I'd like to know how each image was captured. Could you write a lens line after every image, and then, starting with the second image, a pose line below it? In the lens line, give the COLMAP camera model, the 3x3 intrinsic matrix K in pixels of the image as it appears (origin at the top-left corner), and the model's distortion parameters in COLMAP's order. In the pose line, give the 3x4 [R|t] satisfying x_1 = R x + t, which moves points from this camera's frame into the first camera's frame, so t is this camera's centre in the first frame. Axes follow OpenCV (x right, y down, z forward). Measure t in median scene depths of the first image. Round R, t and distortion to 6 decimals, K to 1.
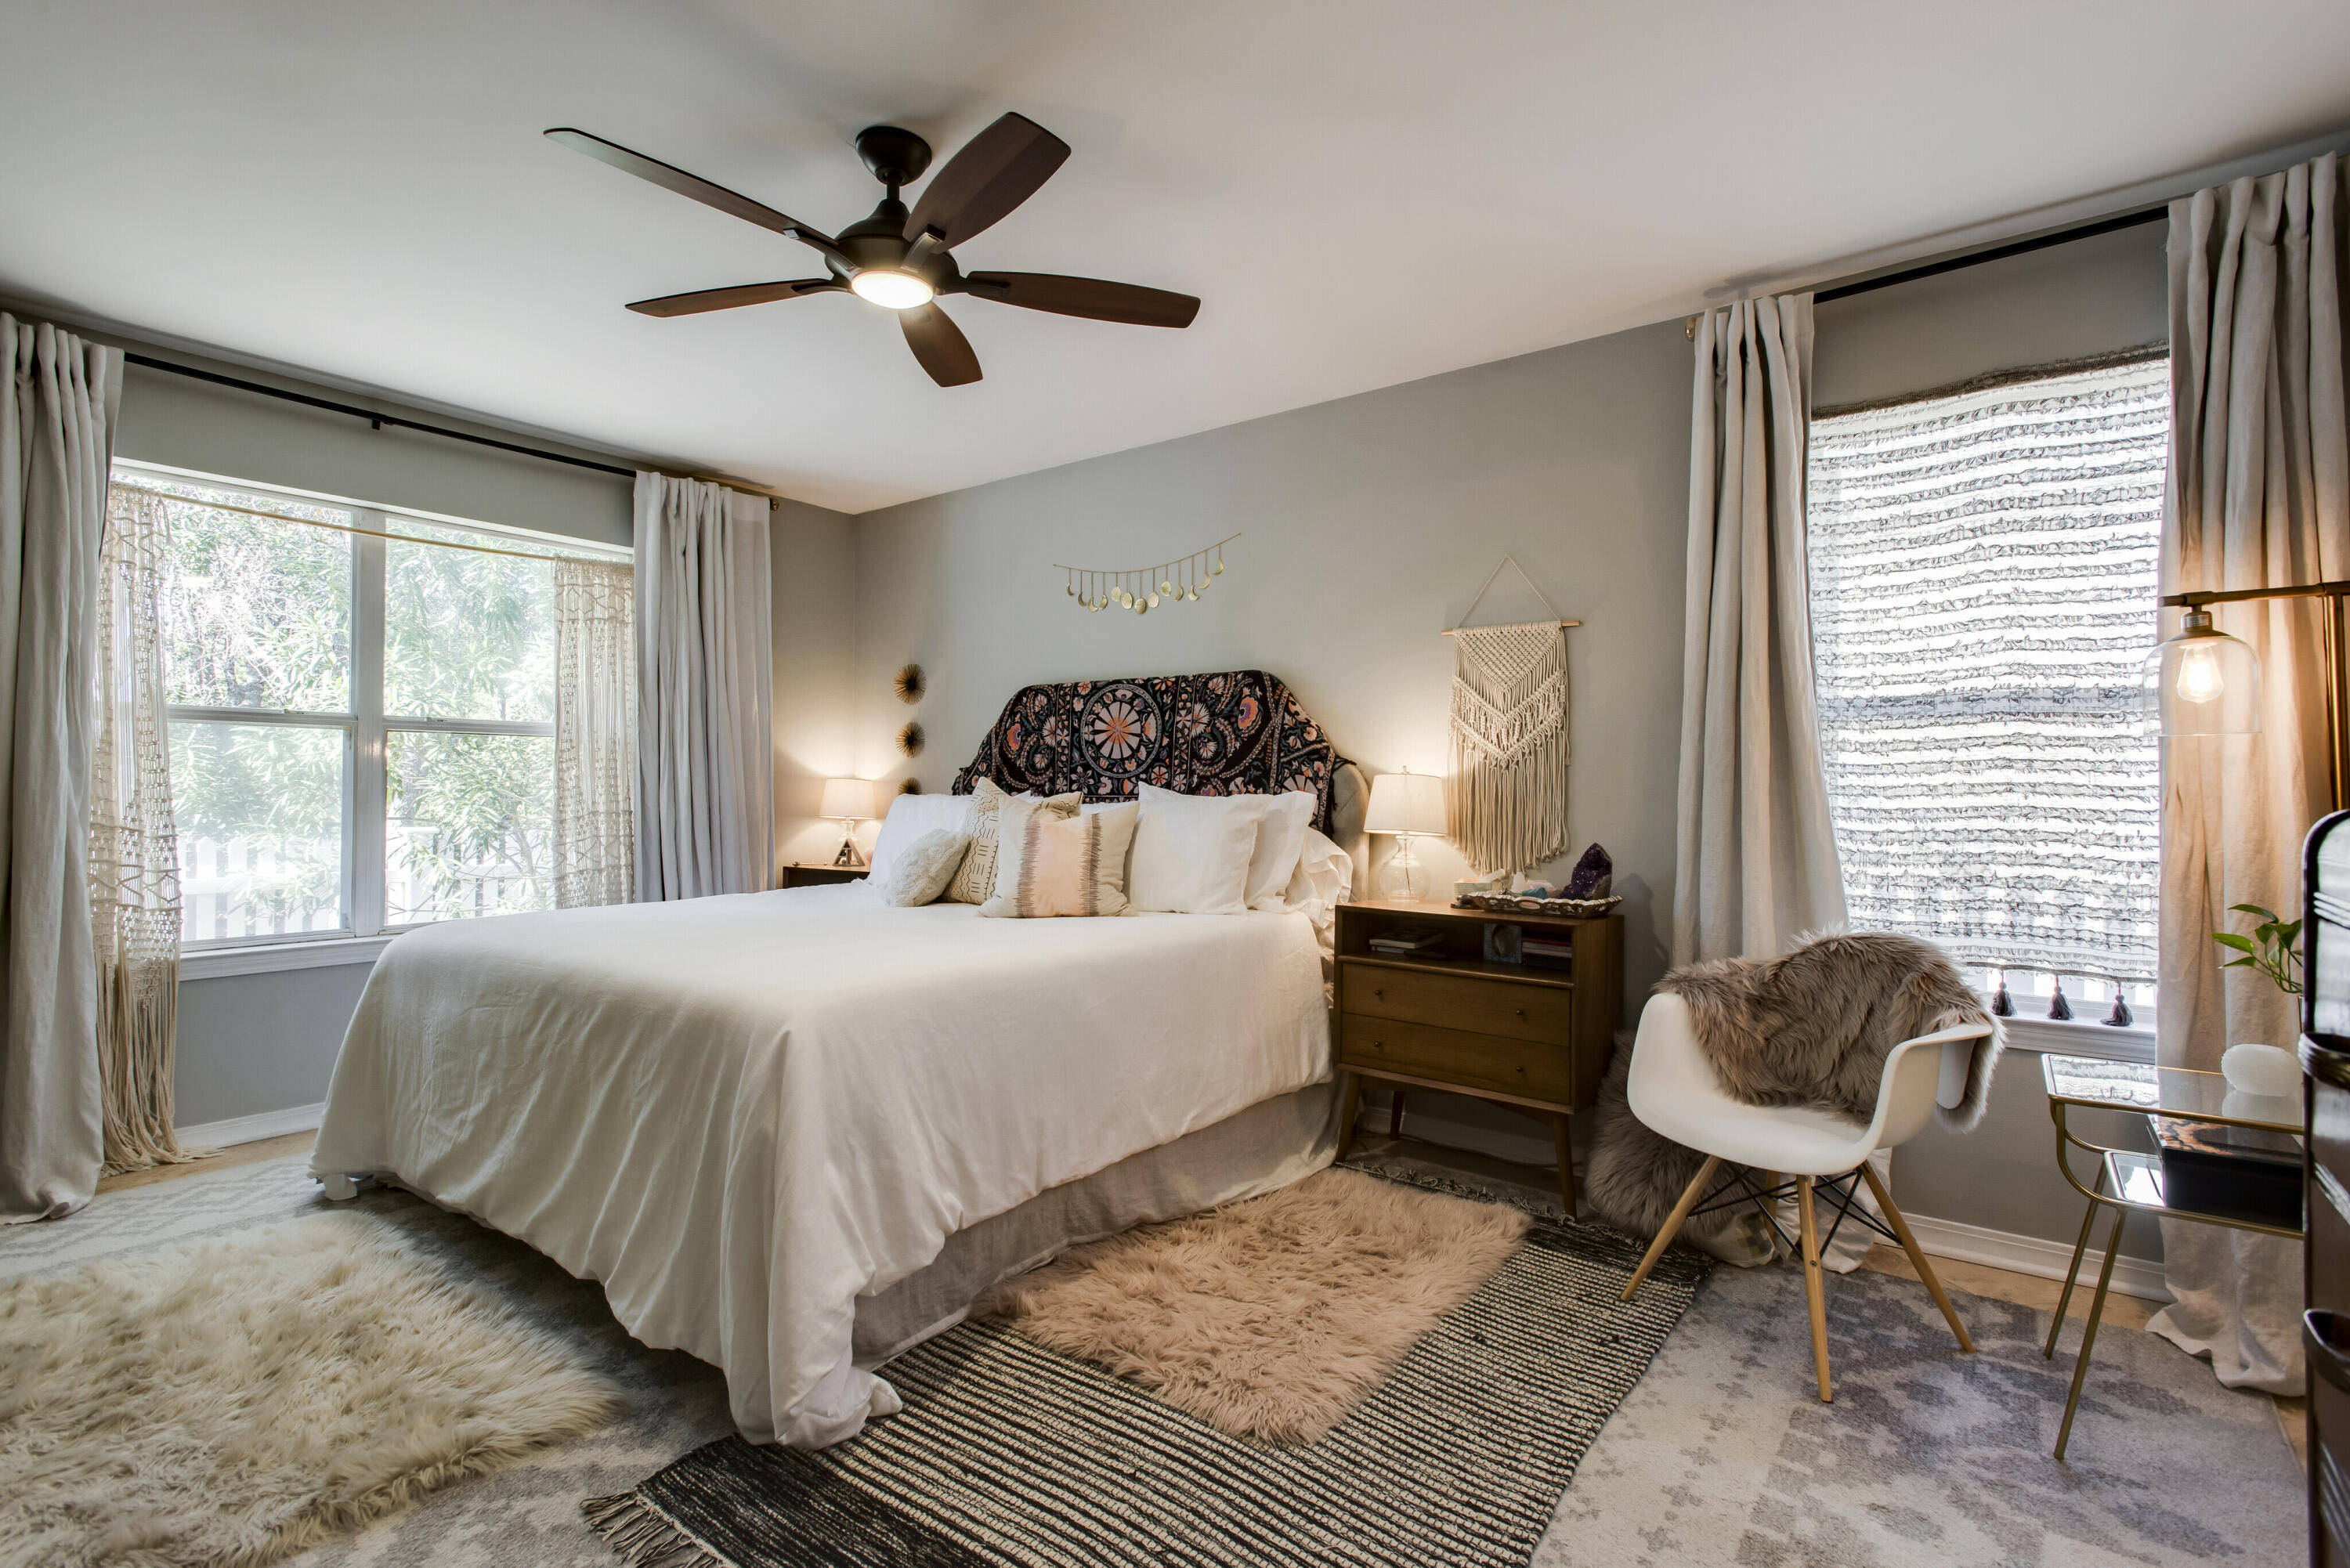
lens RADIAL K [[1154.3, 0, 1176.0], [0, 1154.3, 790.5], [0, 0, 1]] dist [0.004266, -0.001743]
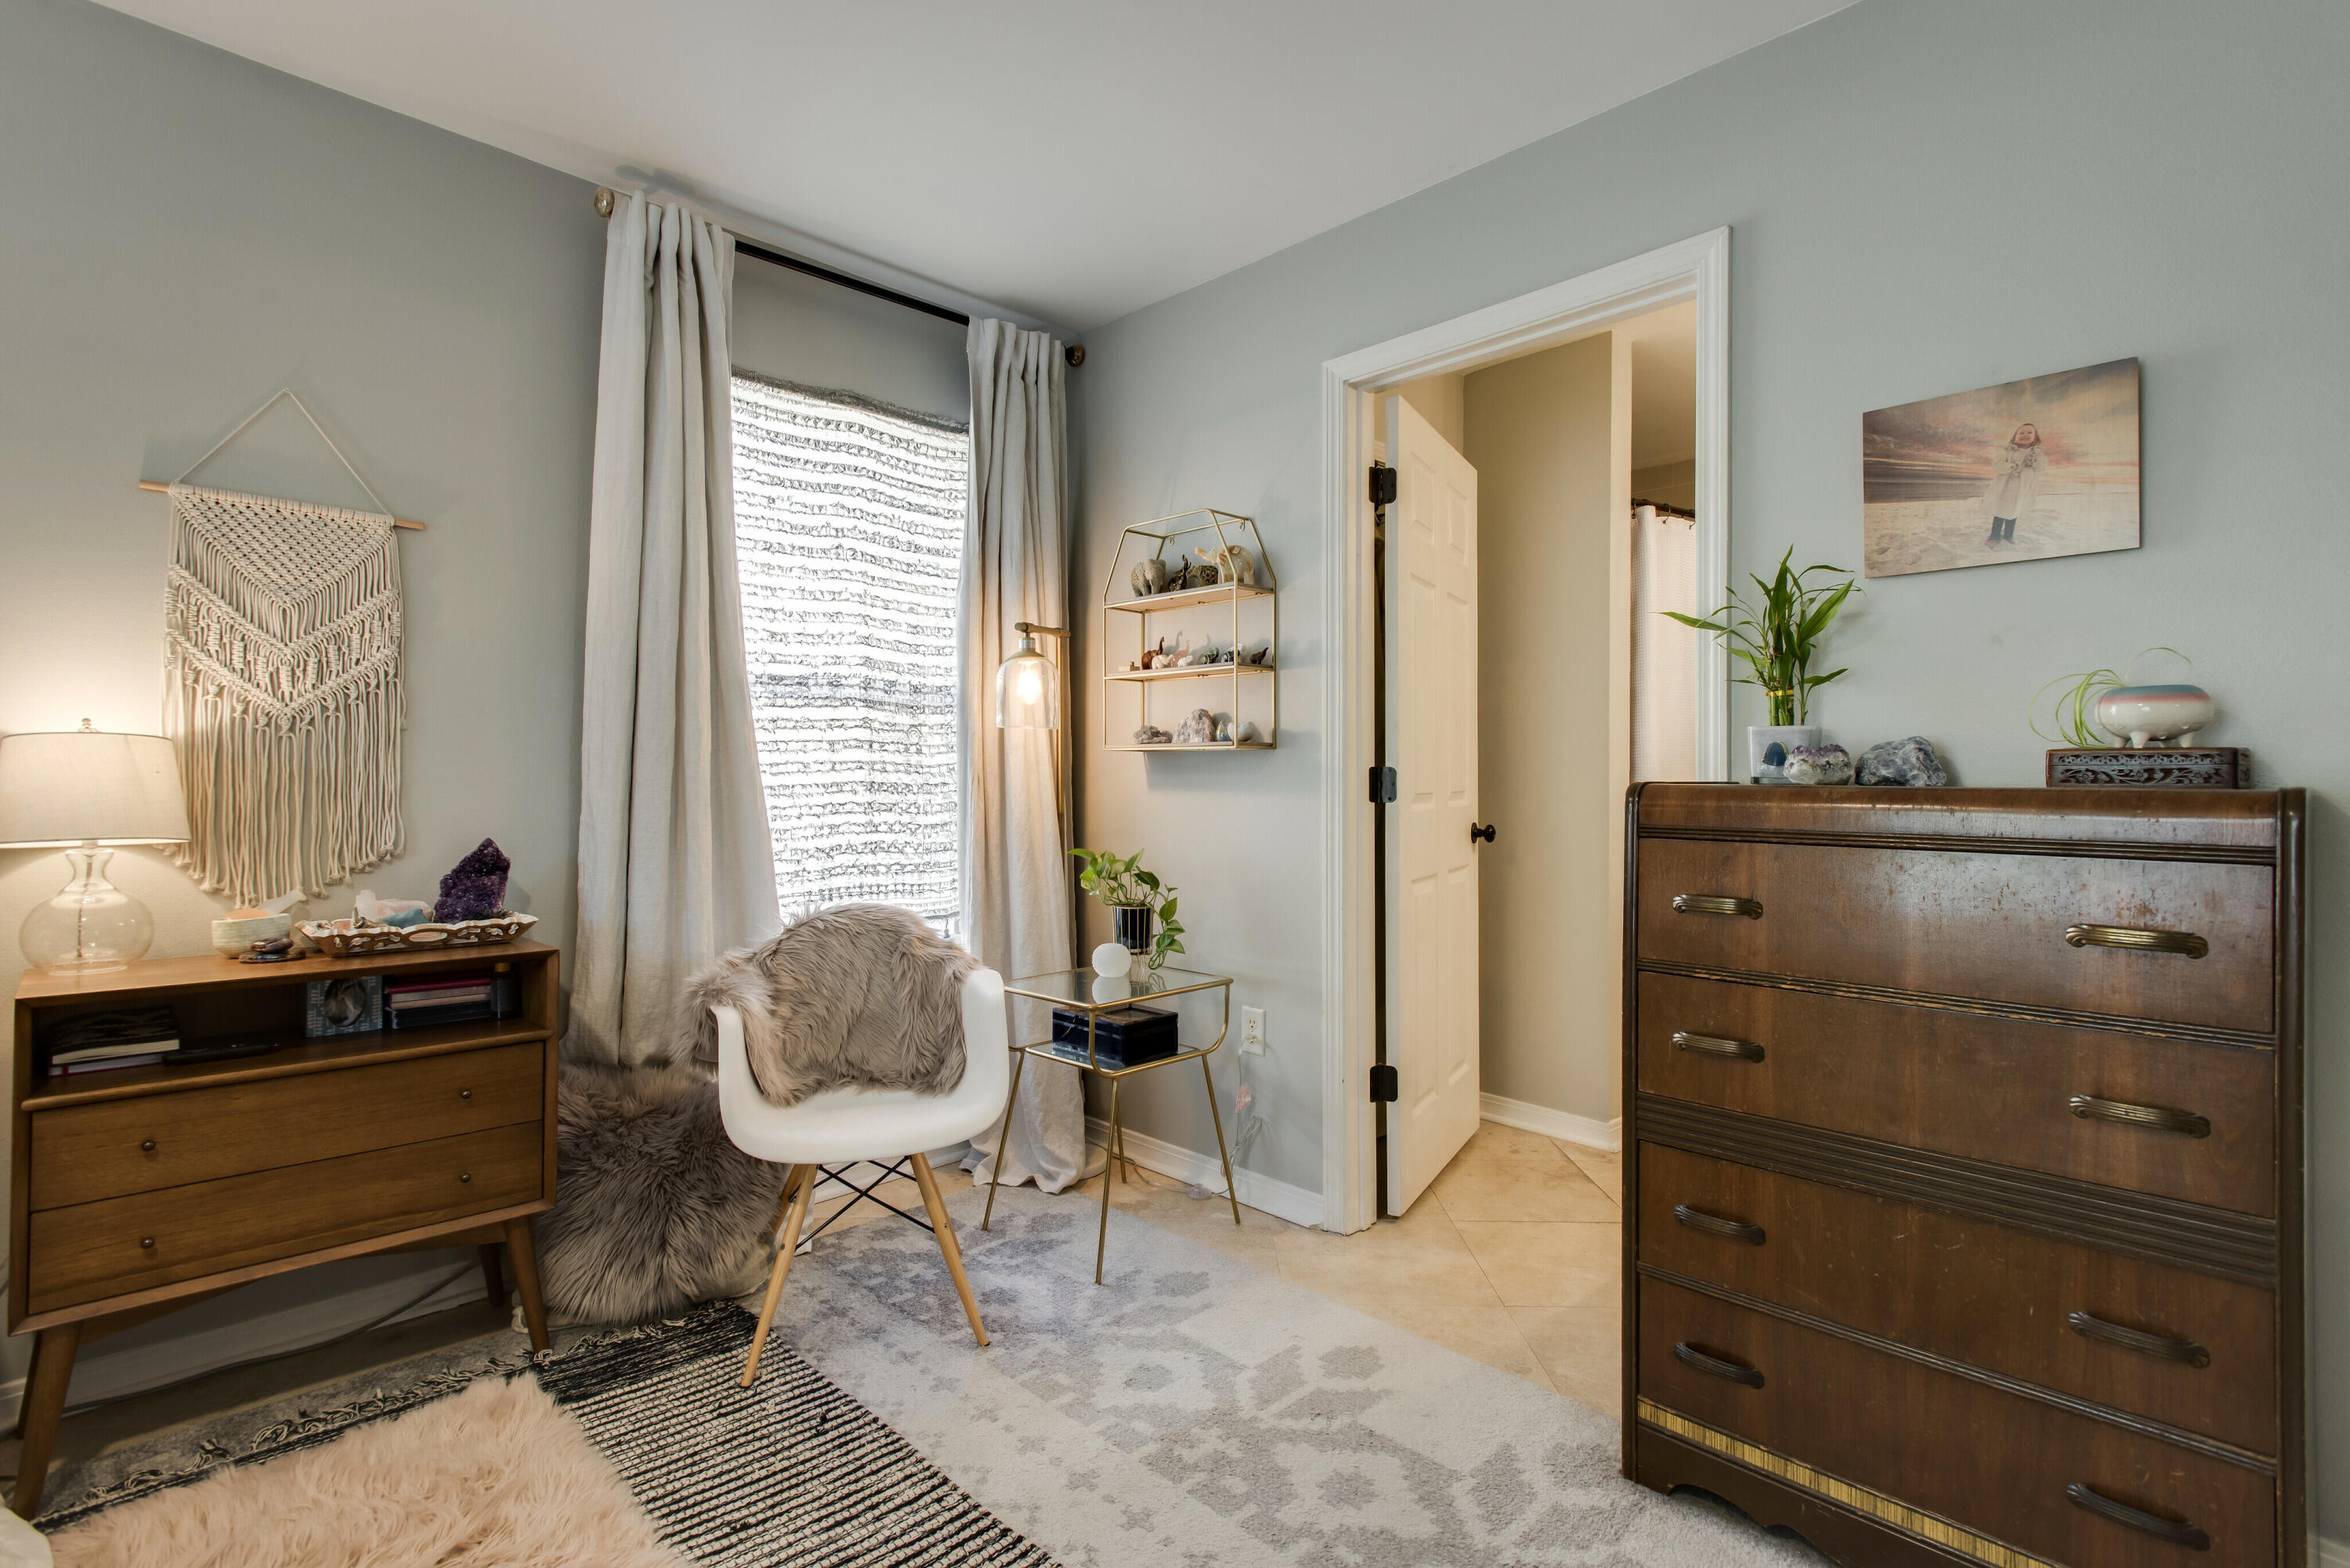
lens RADIAL K [[1154.3, 0, 1184.0], [0, 1154.3, 779.6], [0, 0, 1]] dist [0.004266, -0.001743]
pose [[0.087554, -0.008393, 0.996124, -0.367787], [-0.005168, 0.999947, 0.008880, -0.000181], [-0.996146, -0.005925, 0.087506, 0.567129]]
